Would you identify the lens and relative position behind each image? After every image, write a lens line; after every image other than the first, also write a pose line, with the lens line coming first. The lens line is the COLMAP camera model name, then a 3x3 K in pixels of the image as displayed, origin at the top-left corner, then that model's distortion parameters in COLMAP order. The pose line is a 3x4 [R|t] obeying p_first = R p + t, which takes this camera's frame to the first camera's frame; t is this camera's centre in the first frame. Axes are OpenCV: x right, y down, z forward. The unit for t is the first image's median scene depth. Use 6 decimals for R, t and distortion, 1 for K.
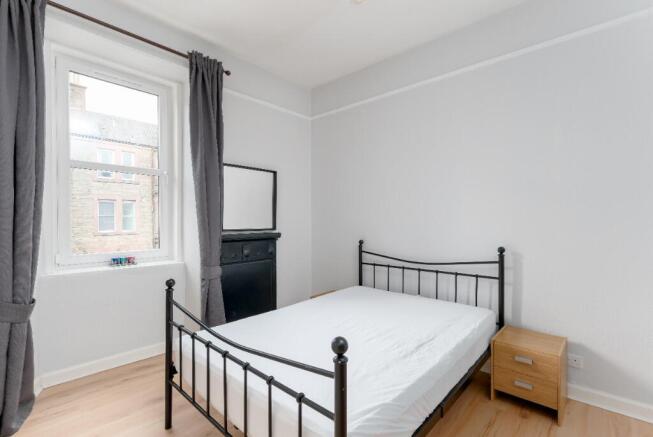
lens RADIAL K [[303.1, 0, 327.9], [0, 303.1, 225.4], [0, 0, 1]] dist [-0.024316, -0.000020]
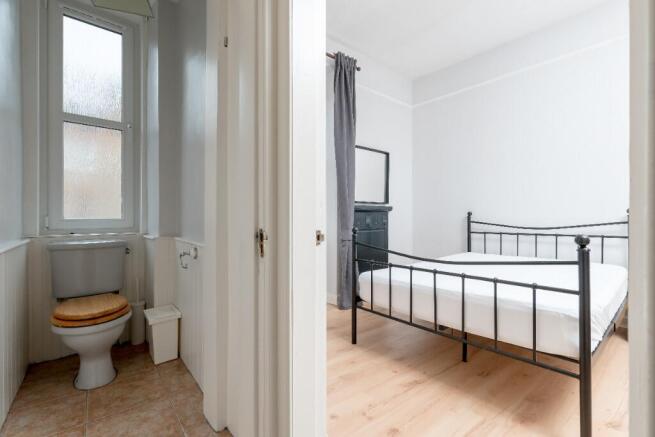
lens RADIAL K [[295.9, 0, 328.0], [0, 295.9, 215.4], [0, 0, 1]] dist [0.002023, 0.000033]
pose [[0.989803, 0.000589, -0.142443, -0.257103], [-0.002151, 0.999939, -0.010814, 0.077529], [0.142428, 0.011010, 0.989744, -0.156007]]
